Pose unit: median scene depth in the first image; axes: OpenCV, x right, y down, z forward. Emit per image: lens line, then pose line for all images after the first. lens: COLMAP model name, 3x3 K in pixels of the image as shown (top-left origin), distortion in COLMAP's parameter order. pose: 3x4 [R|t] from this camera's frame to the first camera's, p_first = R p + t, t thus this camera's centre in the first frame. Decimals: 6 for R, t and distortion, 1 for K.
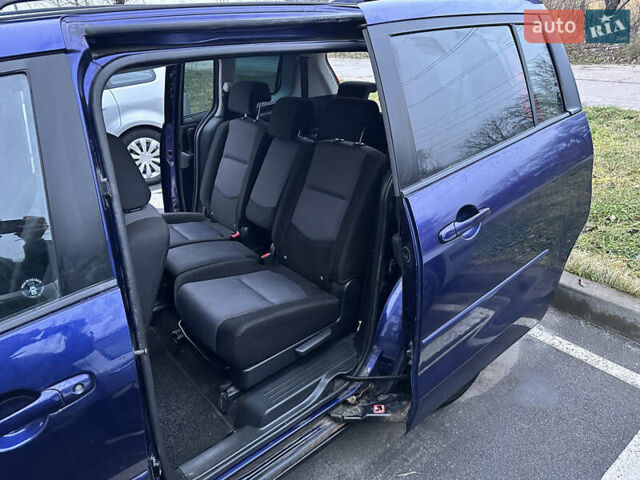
lens RADIAL K [[435.7, 0, 320.0], [0, 435.7, 240.0], [0, 0, 1]] dist [0.001588, -0.005631]
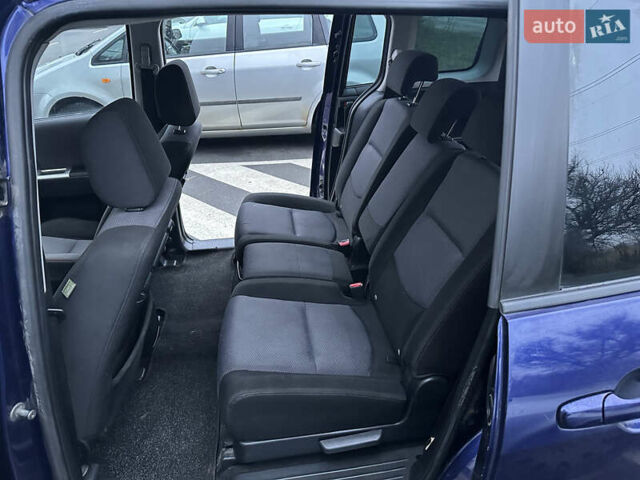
lens RADIAL K [[435.7, 0, 320.0], [0, 435.7, 240.0], [0, 0, 1]] dist [0.001588, -0.005631]
pose [[0.859046, 0.274885, -0.431832, 0.106347], [-0.247665, 0.961467, 0.119345, -0.096486], [0.447998, 0.004426, 0.894023, 0.249501]]
